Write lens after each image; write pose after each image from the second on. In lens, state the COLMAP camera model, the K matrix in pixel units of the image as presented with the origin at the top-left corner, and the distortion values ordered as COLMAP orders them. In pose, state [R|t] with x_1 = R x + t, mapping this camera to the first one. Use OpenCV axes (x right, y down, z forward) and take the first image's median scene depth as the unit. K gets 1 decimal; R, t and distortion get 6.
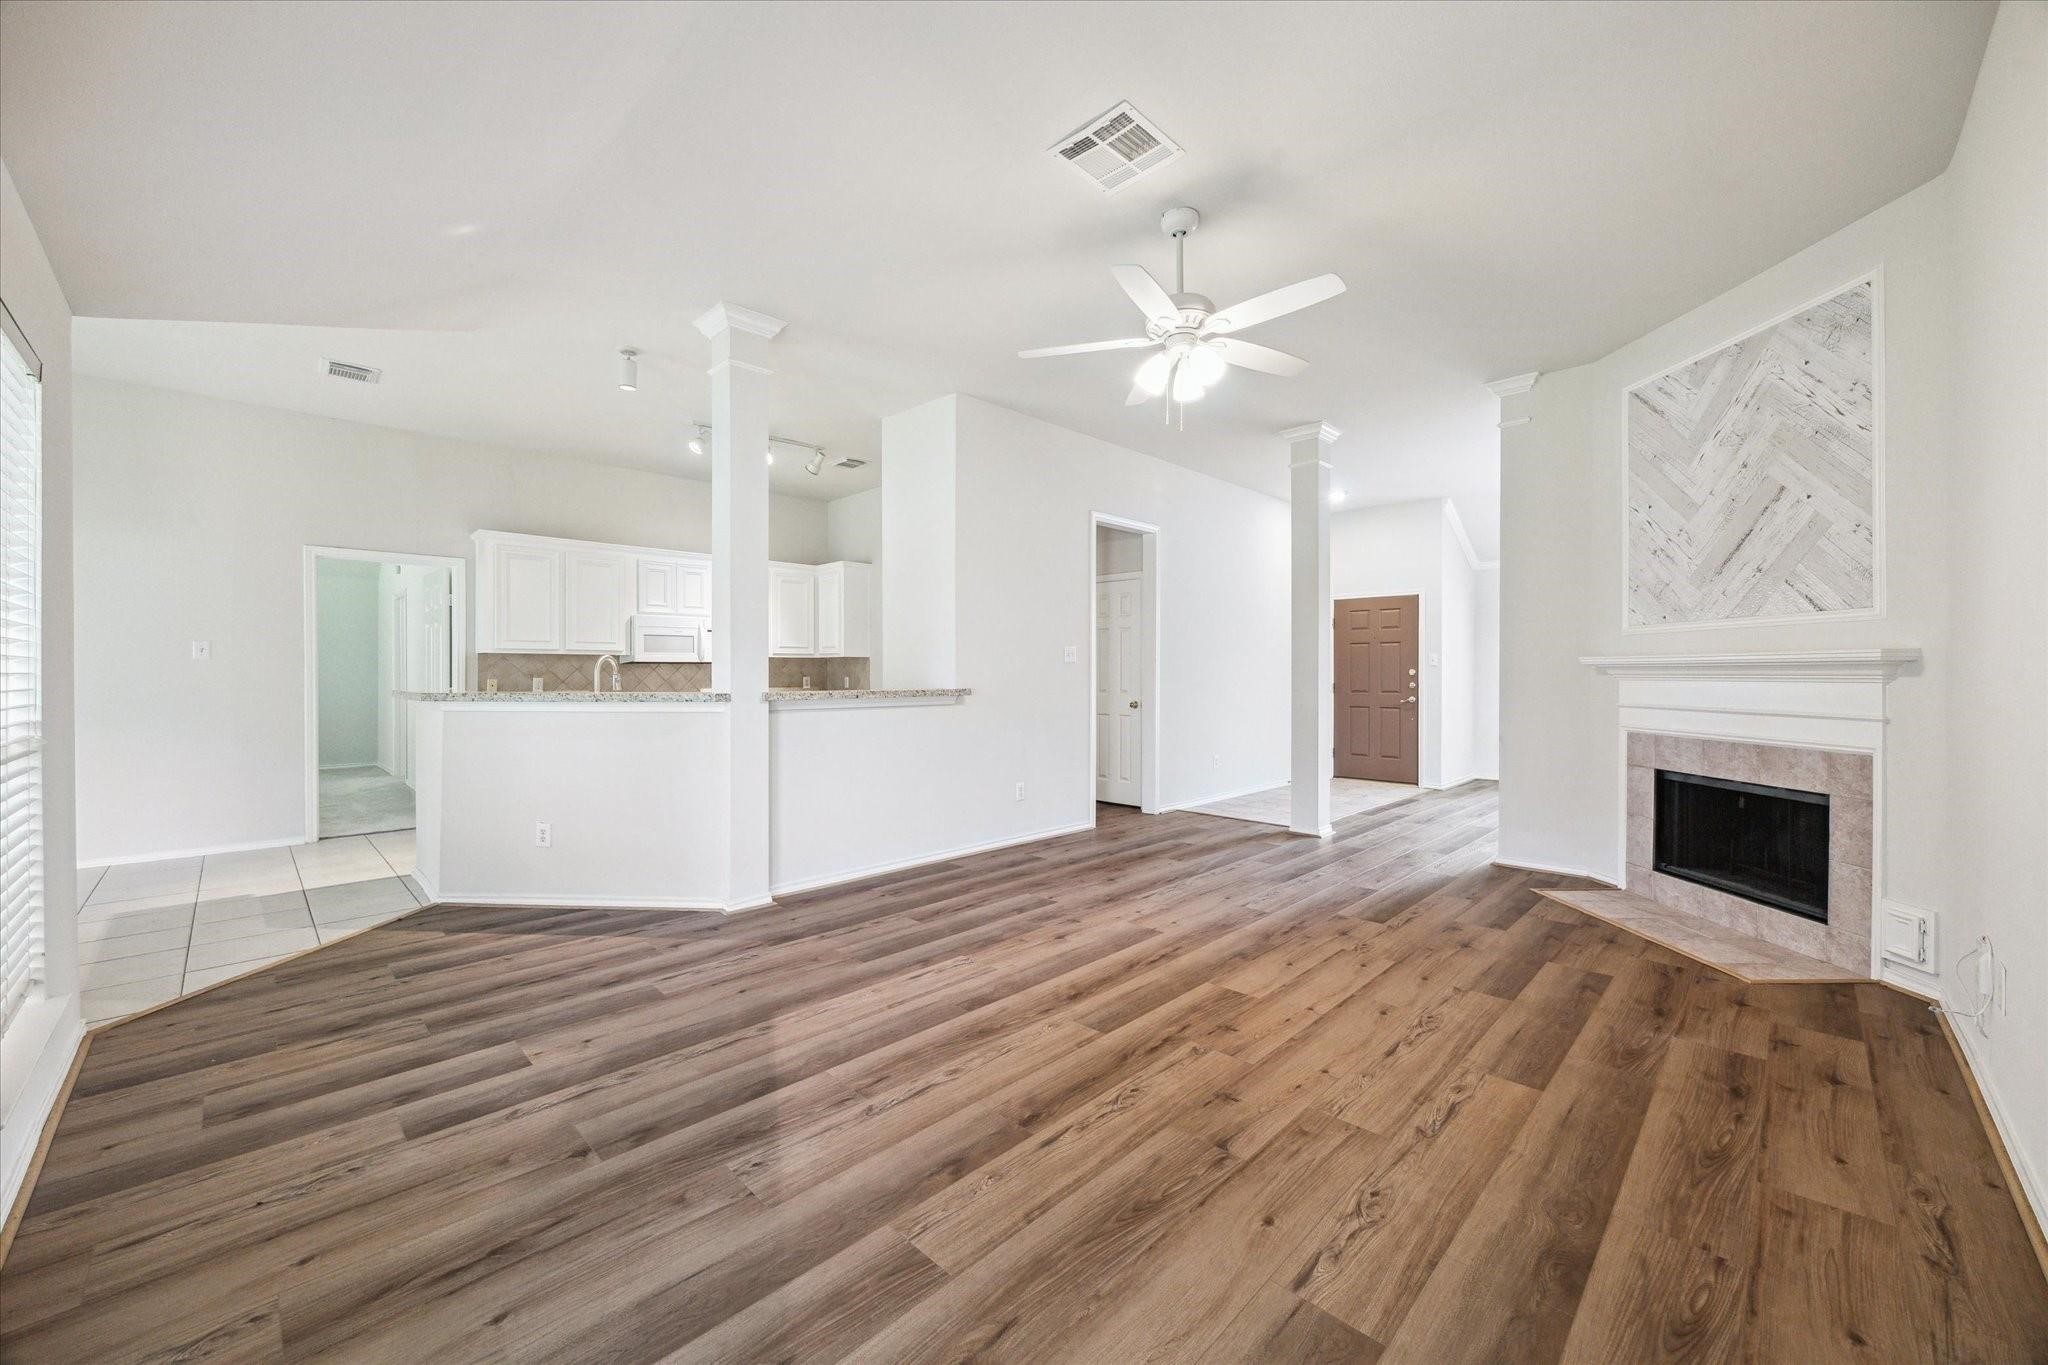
lens RADIAL K [[799.0, 0, 1041.0], [0, 799.0, 675.9], [0, 0, 1]] dist [-0.013230, -0.000069]
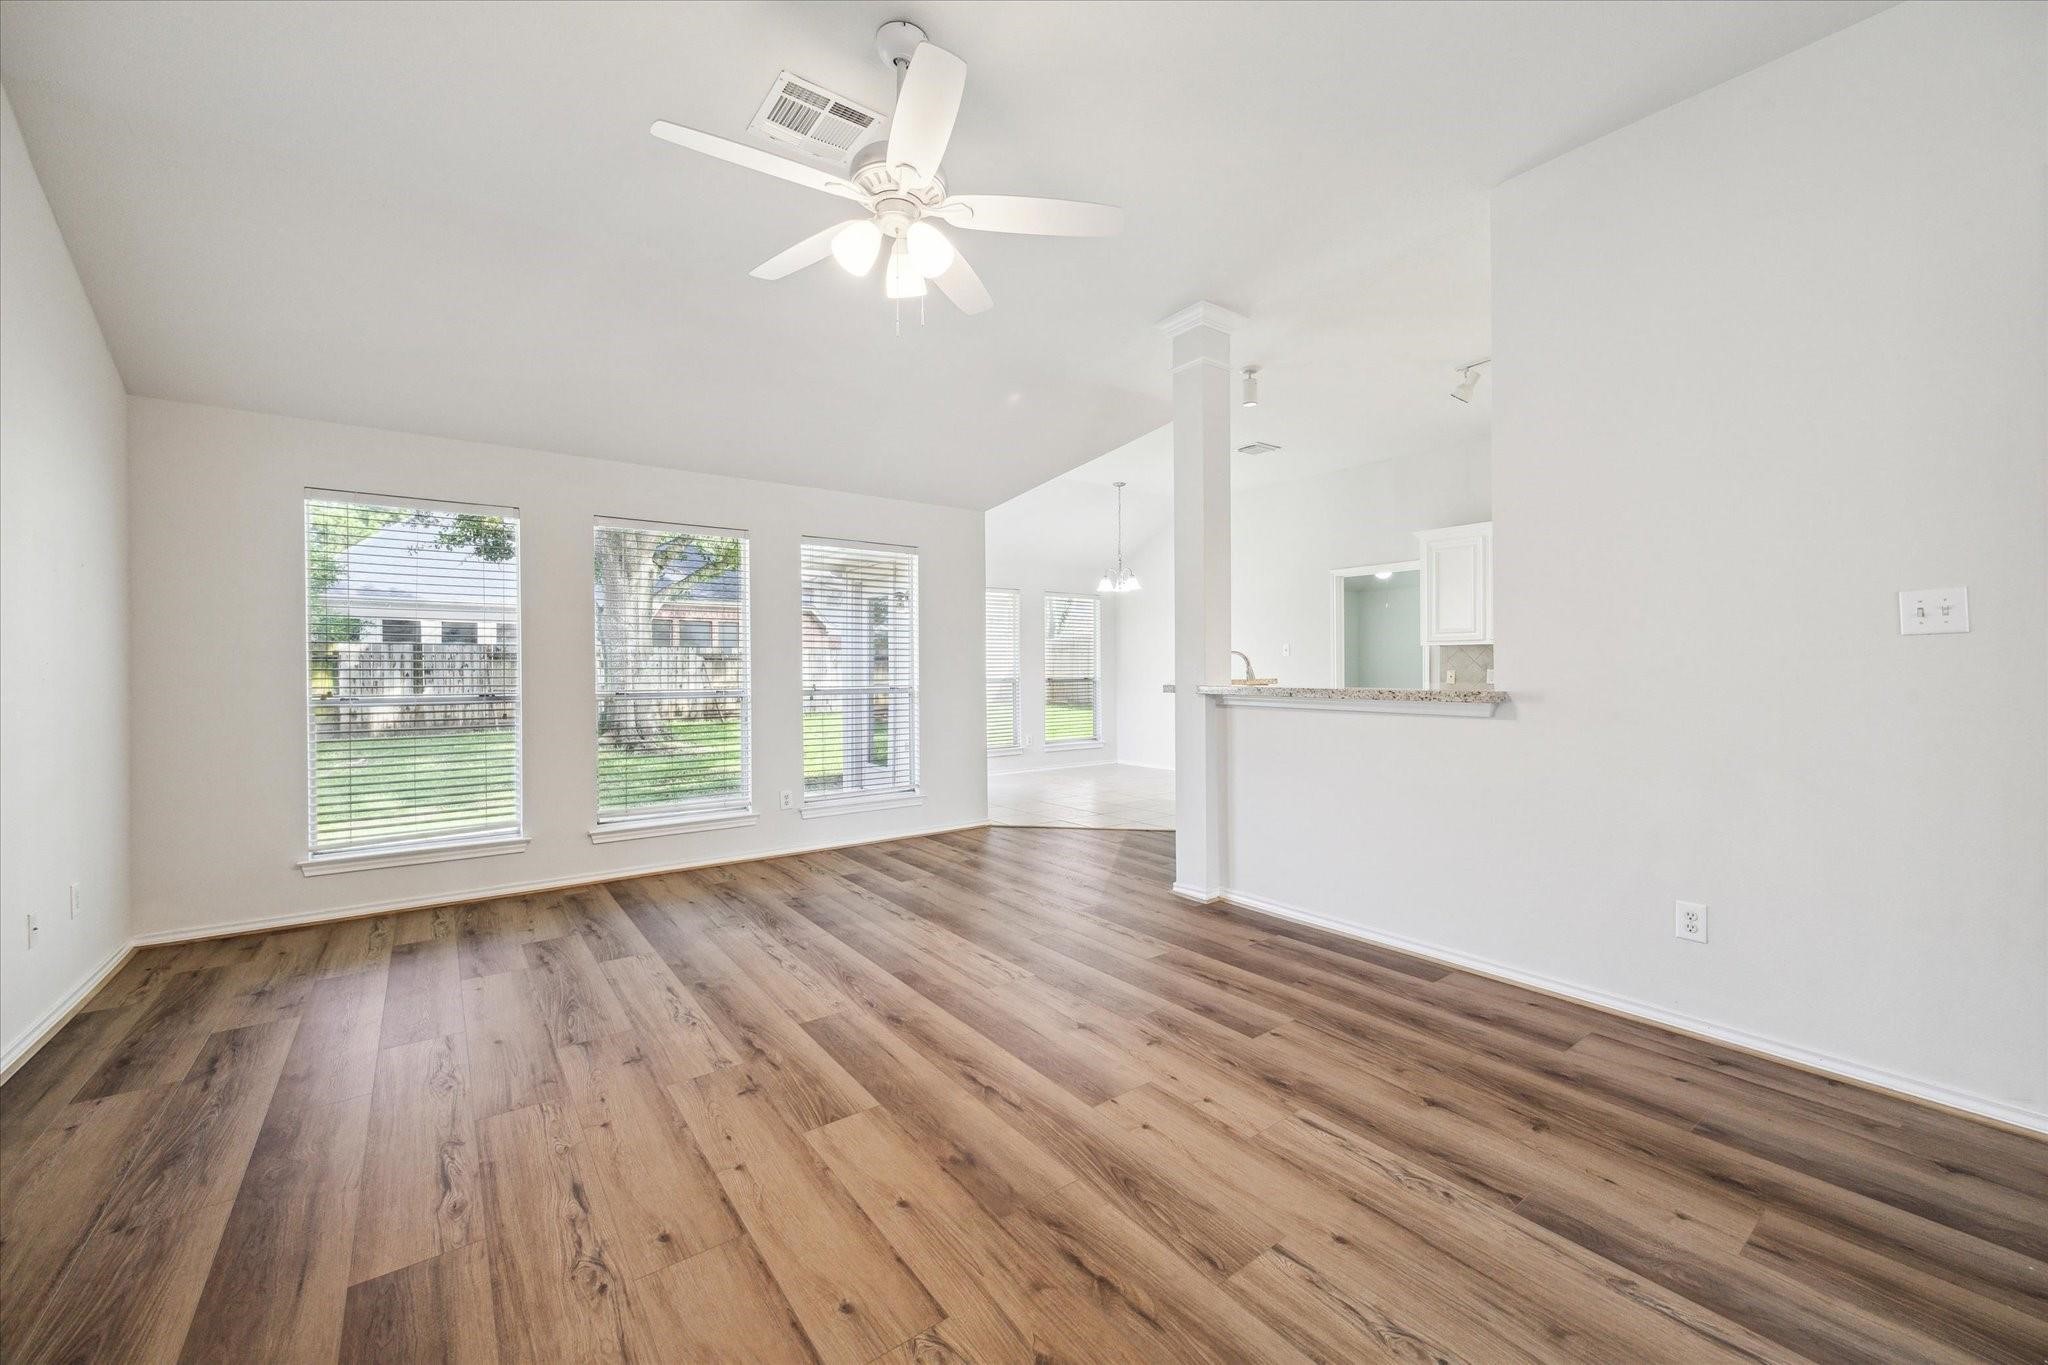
lens RADIAL K [[799.0, 0, 1041.0], [0, 799.0, 675.9], [0, 0, 1]] dist [-0.013230, -0.000069]
pose [[-0.154754, 0.014673, -0.987844, 1.035204], [-0.002858, 0.999879, 0.015300, -0.017447], [0.987949, 0.005191, -0.154693, 1.456000]]
